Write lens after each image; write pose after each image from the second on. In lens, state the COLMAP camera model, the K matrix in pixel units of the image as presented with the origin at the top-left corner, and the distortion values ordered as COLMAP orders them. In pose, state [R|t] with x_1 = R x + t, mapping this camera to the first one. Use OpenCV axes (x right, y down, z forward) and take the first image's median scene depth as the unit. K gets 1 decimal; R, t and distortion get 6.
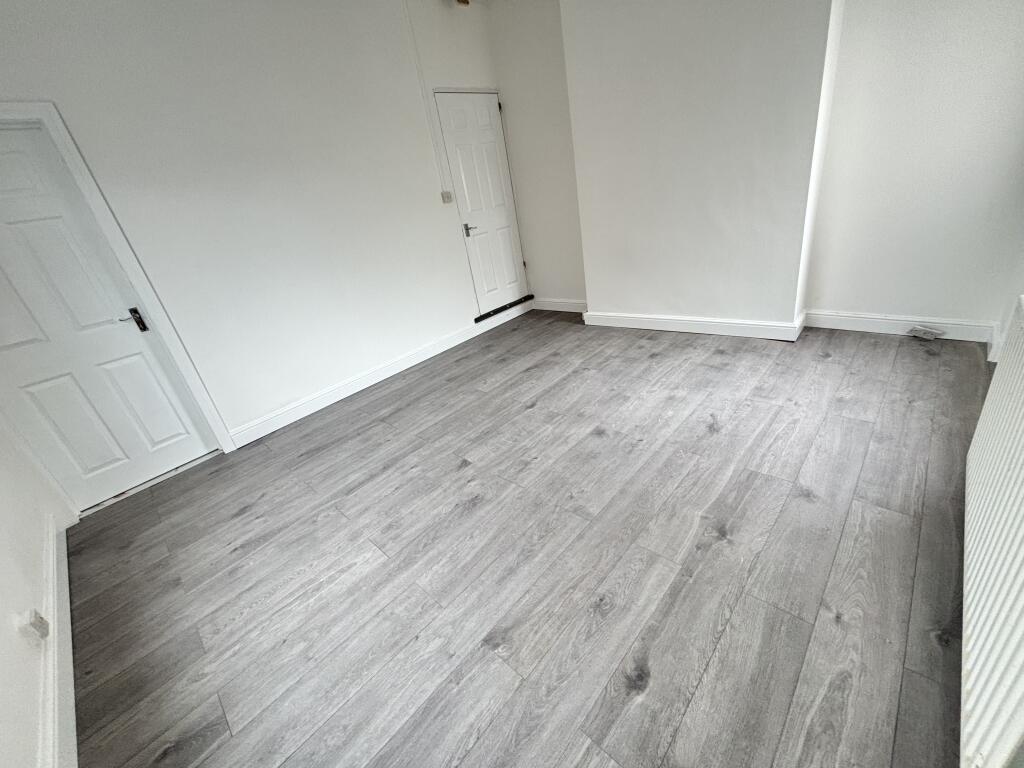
lens RADIAL K [[415.3, 0, 510.1], [0, 415.3, 383.2], [0, 0, 1]] dist [0.010889, -0.001169]
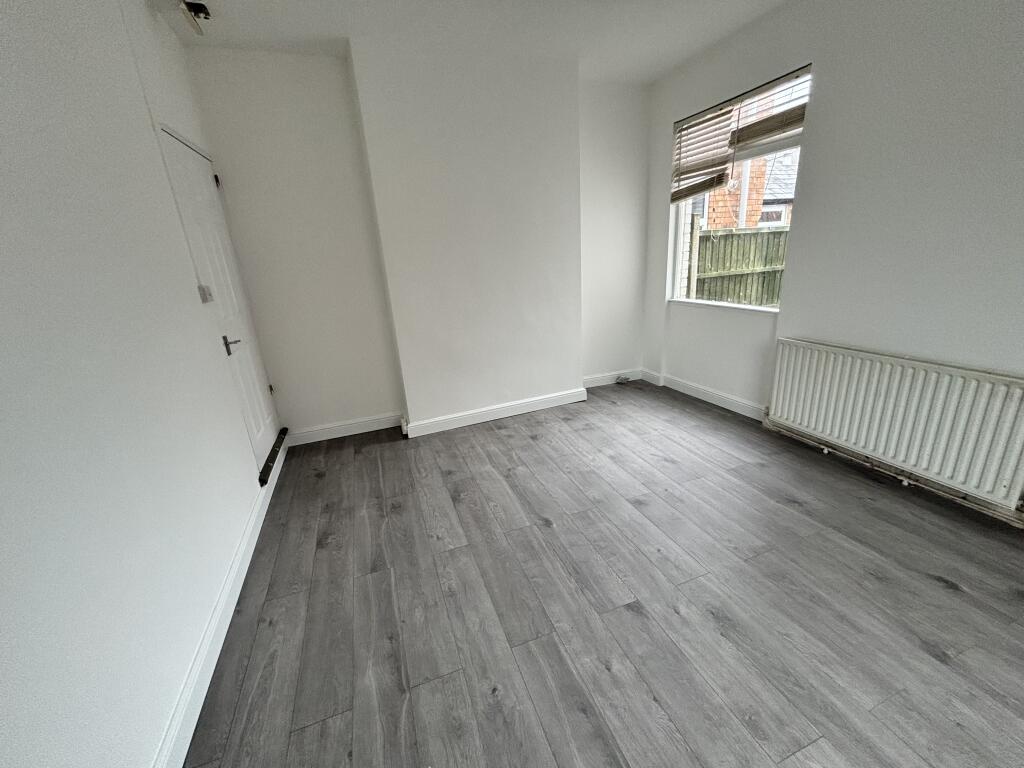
lens RADIAL K [[415.3, 0, 510.1], [0, 415.3, 383.2], [0, 0, 1]] dist [0.010889, -0.001169]
pose [[0.443003, -0.141052, 0.885354, -0.658303], [0.364381, 0.930627, -0.034060, -0.197277], [-0.819130, 0.337695, 0.463667, 0.541428]]
